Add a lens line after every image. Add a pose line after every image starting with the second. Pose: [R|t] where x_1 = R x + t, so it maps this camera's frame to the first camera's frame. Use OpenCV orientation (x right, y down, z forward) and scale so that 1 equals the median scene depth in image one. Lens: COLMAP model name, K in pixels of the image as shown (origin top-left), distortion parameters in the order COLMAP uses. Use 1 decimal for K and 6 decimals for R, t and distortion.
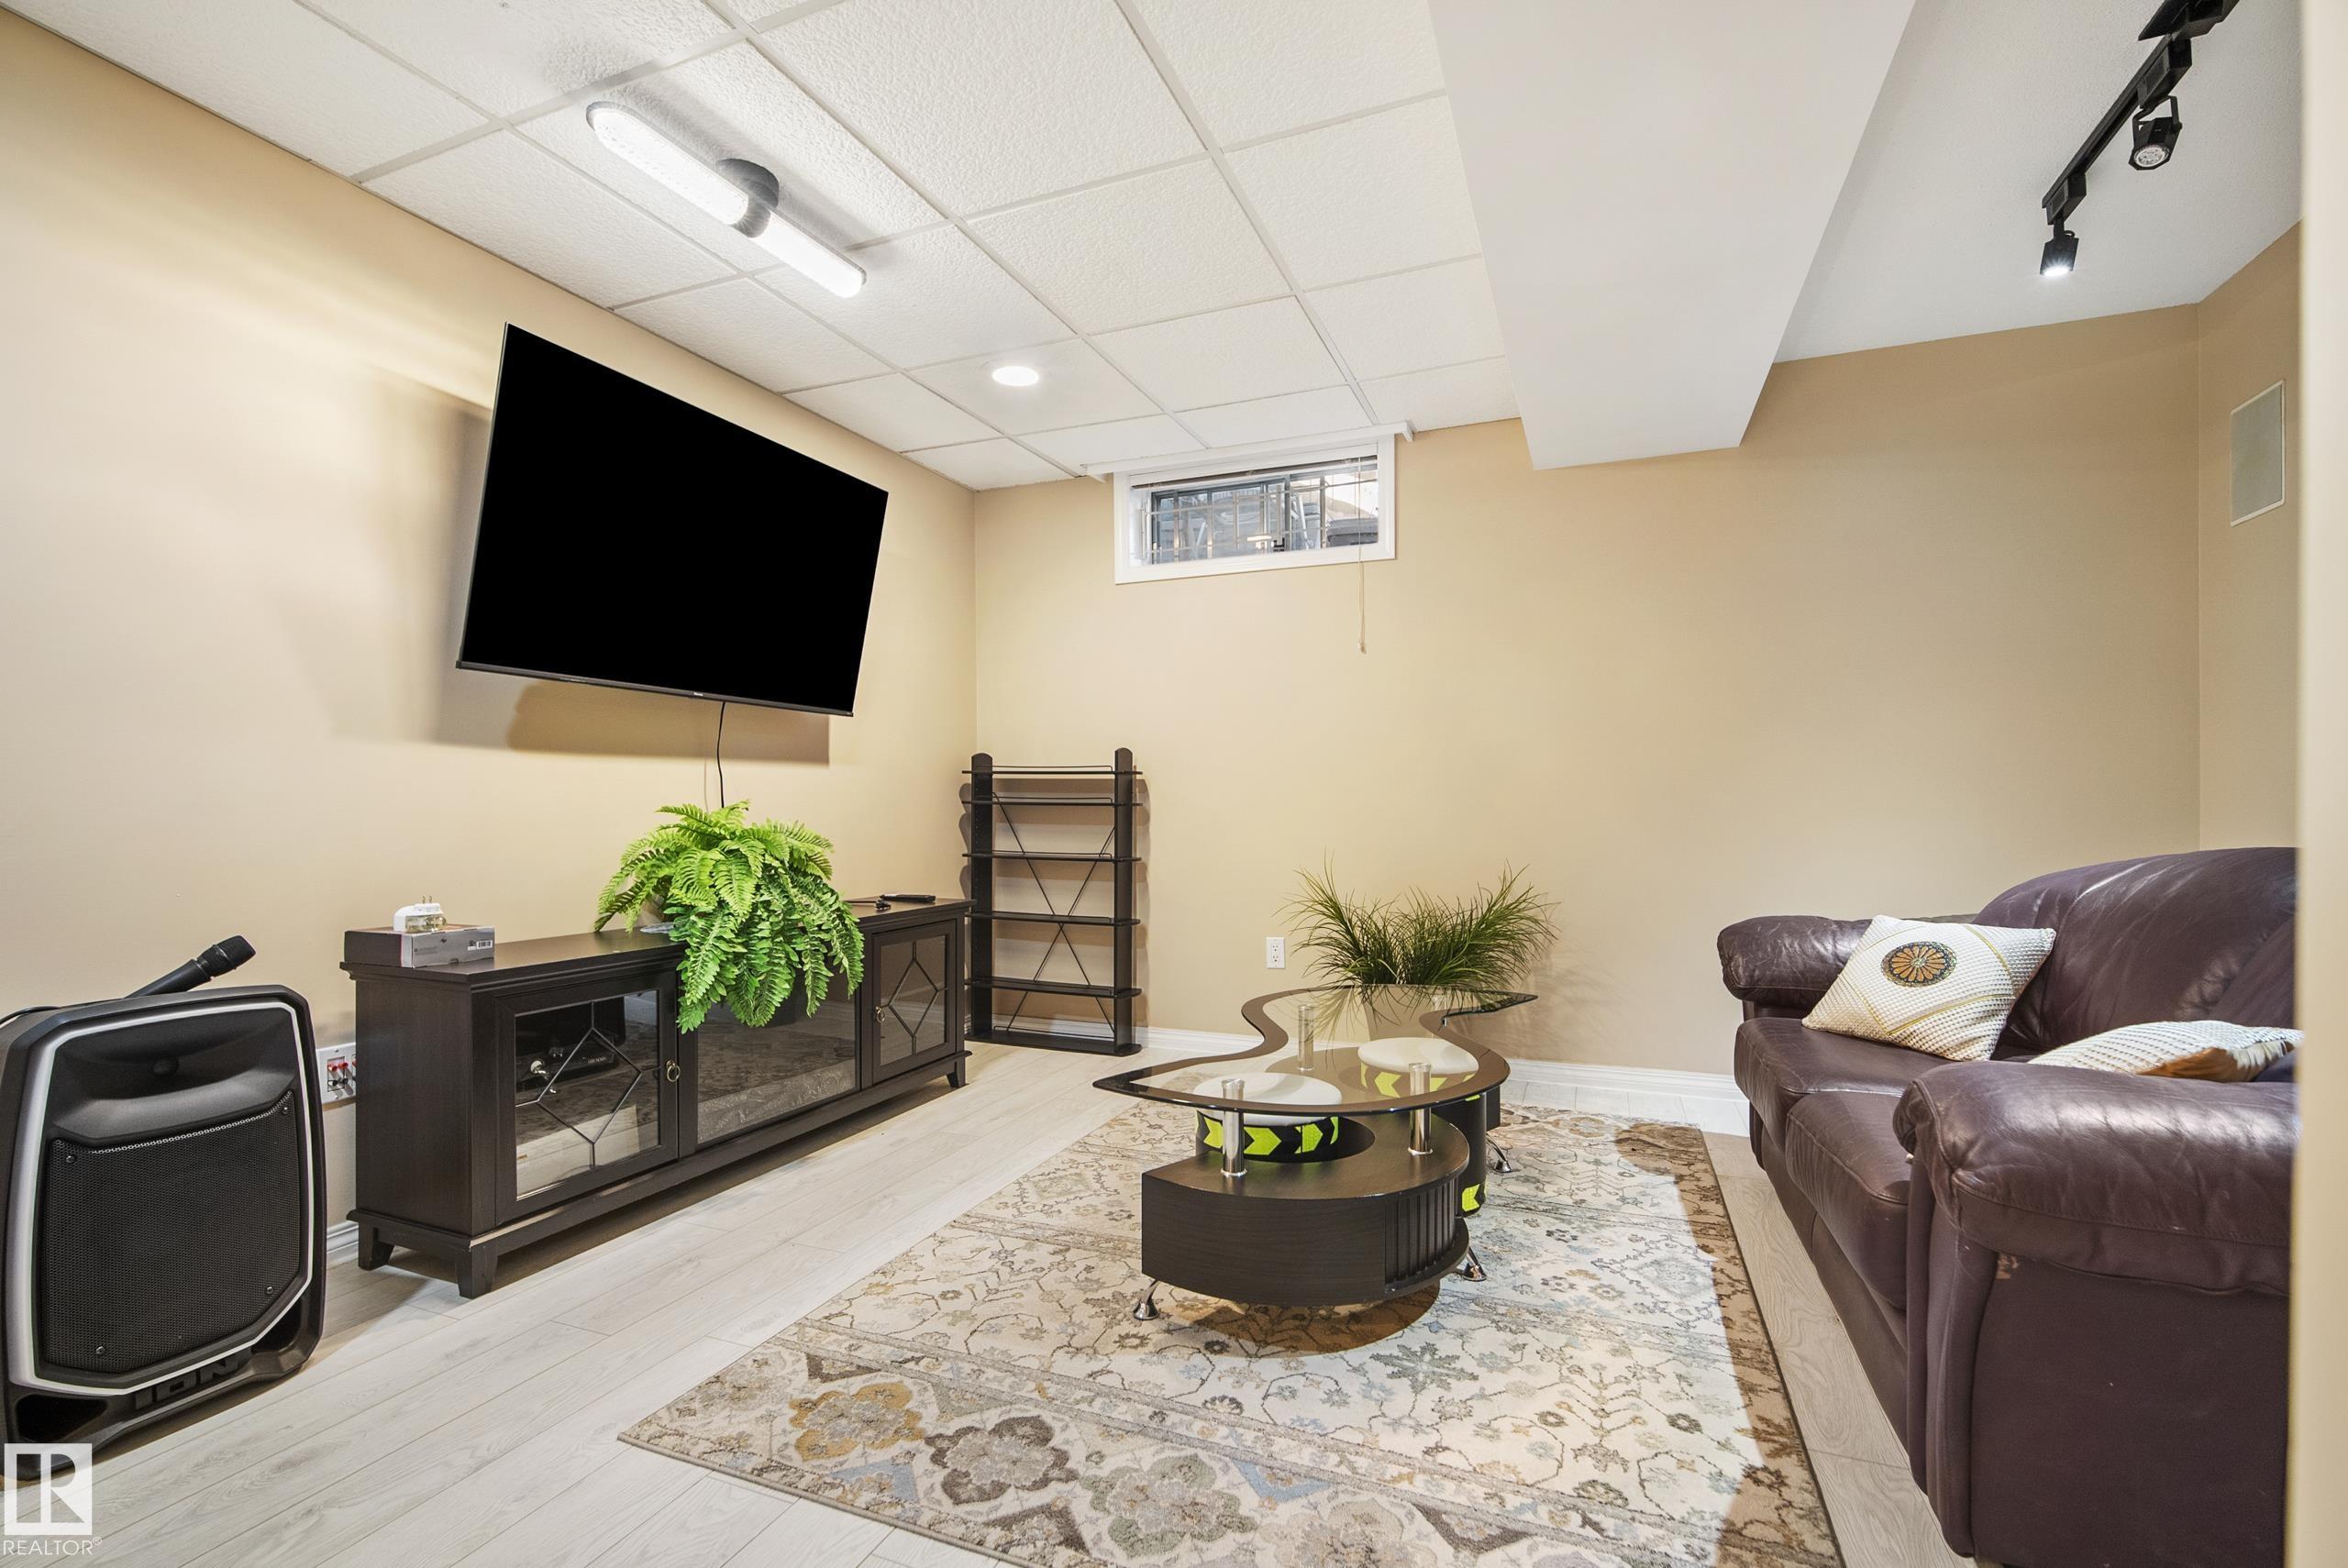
lens RADIAL K [[1034.5, 0, 1168.9], [0, 1034.5, 796.0], [0, 0, 1]] dist [-0.010785, 0.003507]
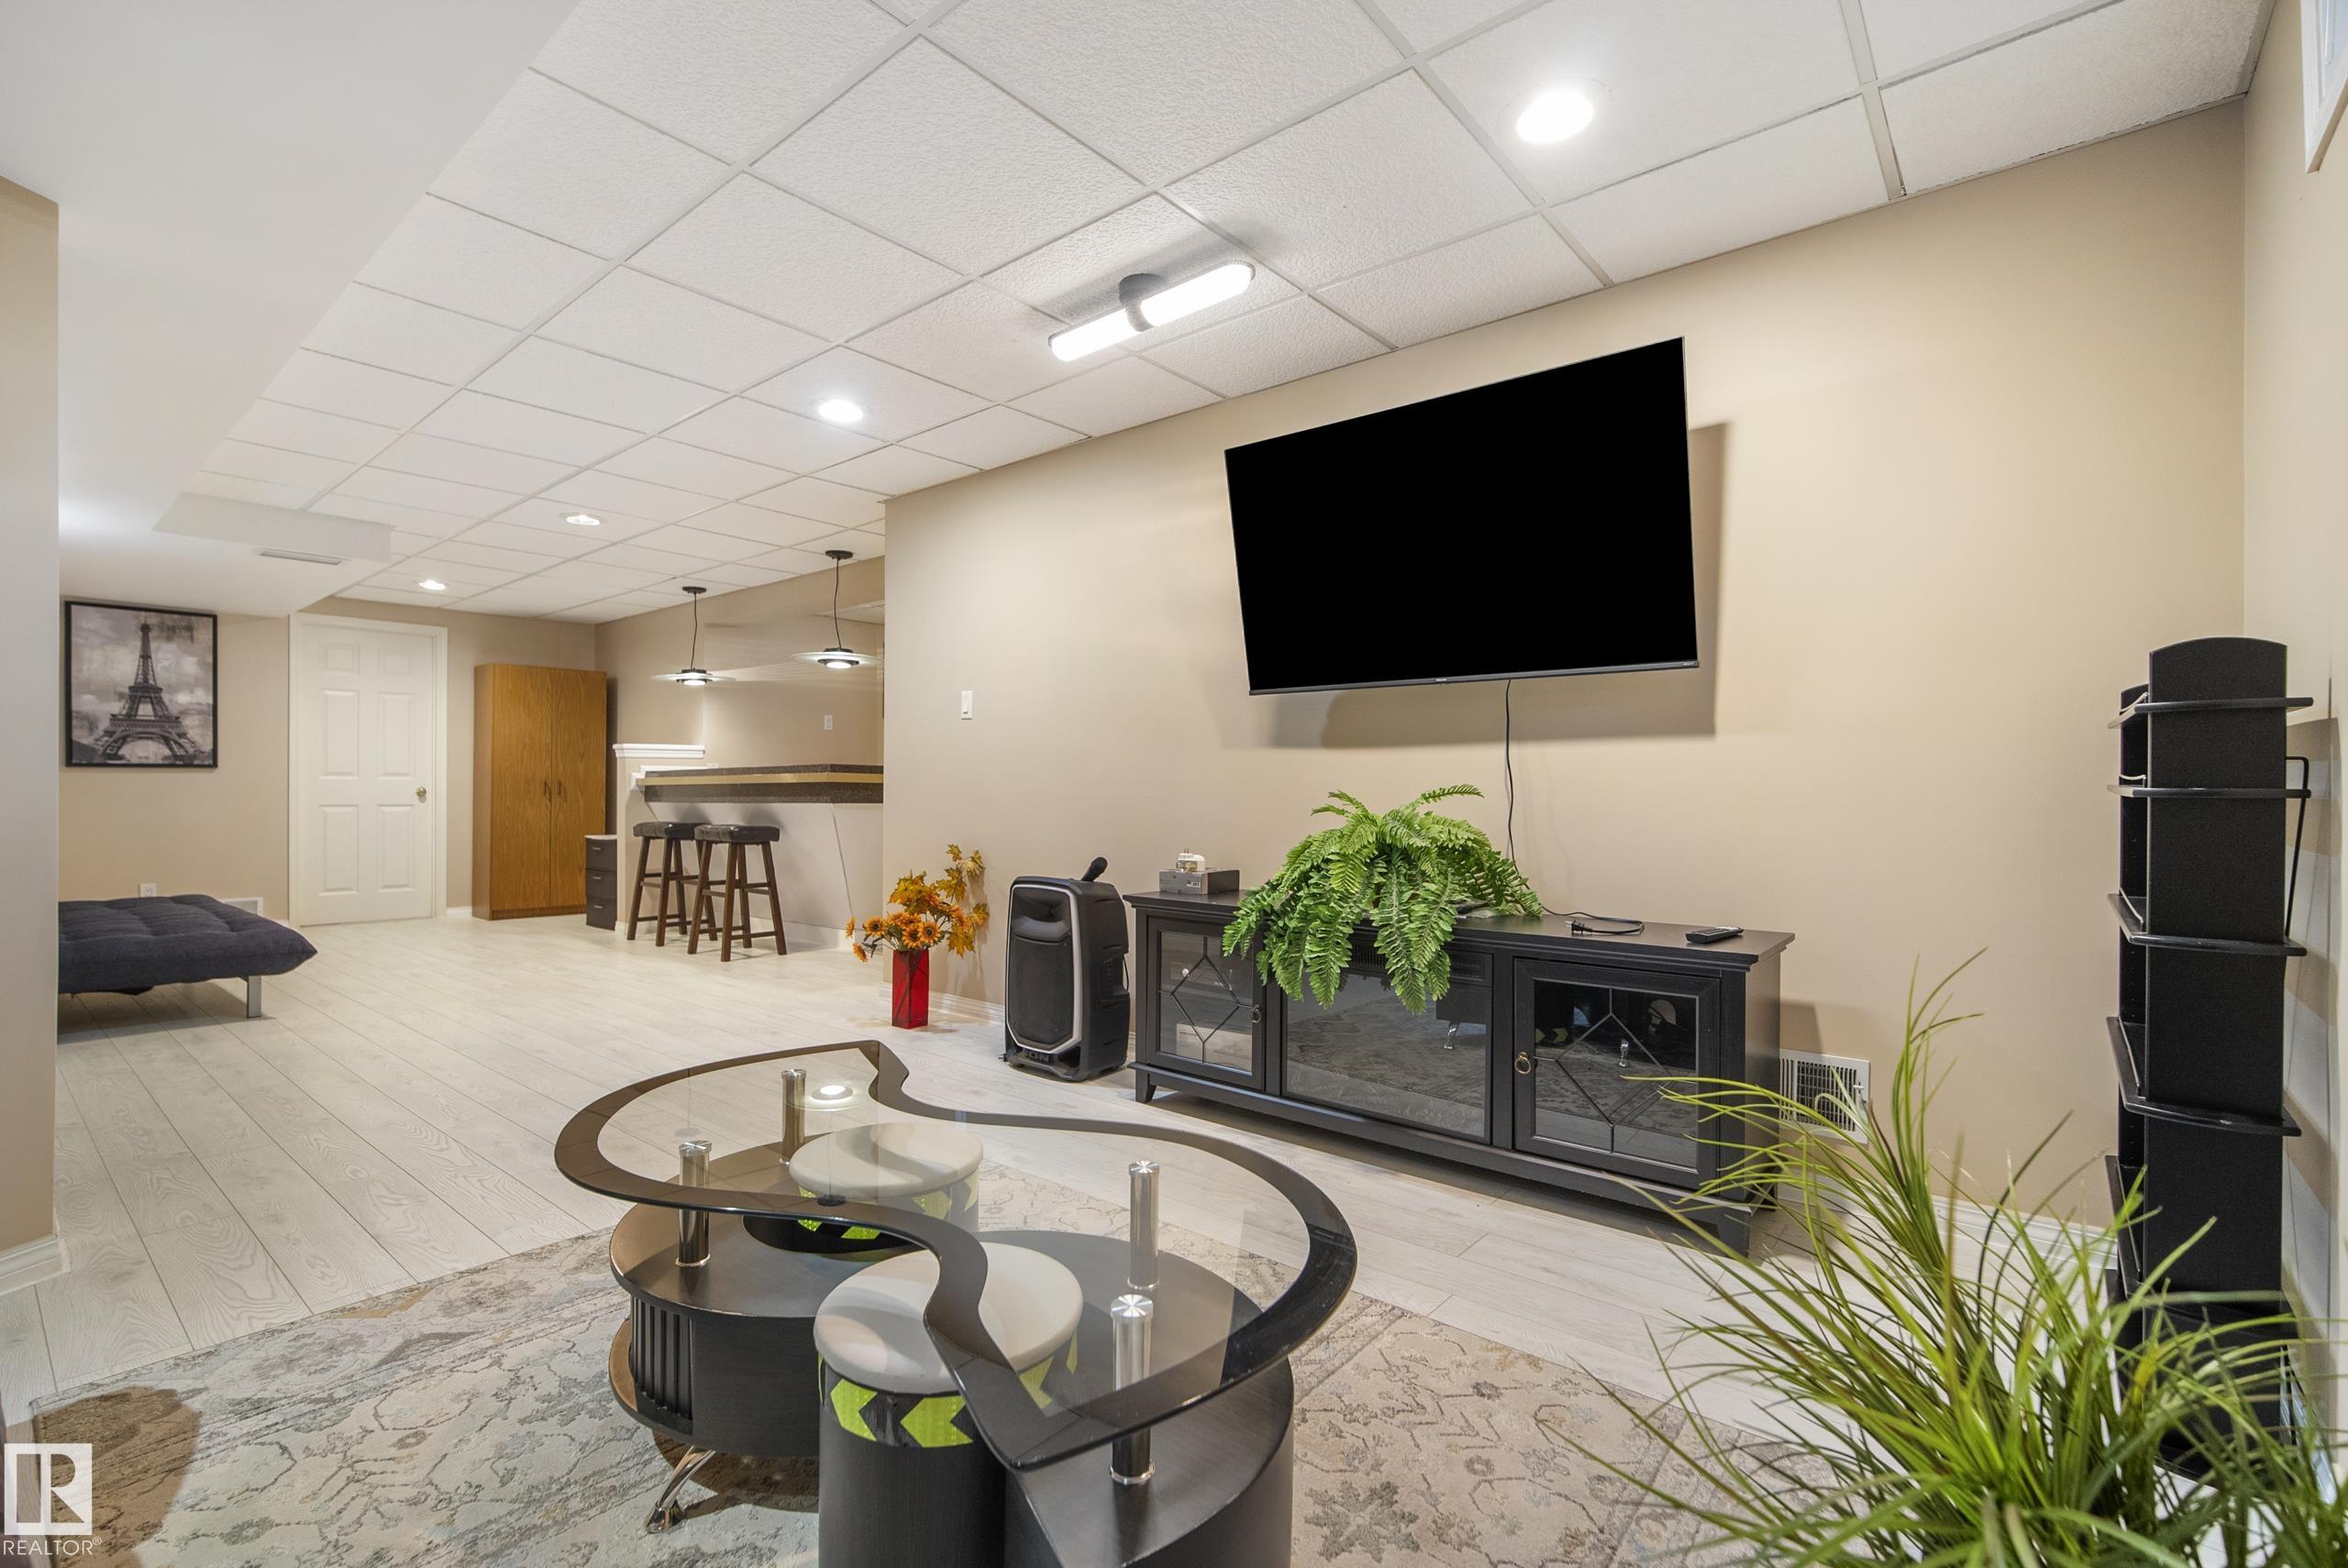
lens RADIAL K [[1034.5, 0, 1168.4], [0, 1034.5, 788.6], [0, 0, 1]] dist [-0.010785, 0.003507]
pose [[-0.294190, -0.002046, -0.955745, 0.726495], [0.003761, 0.999987, -0.003298, 0.010477], [0.955739, -0.004565, -0.294179, 1.321976]]
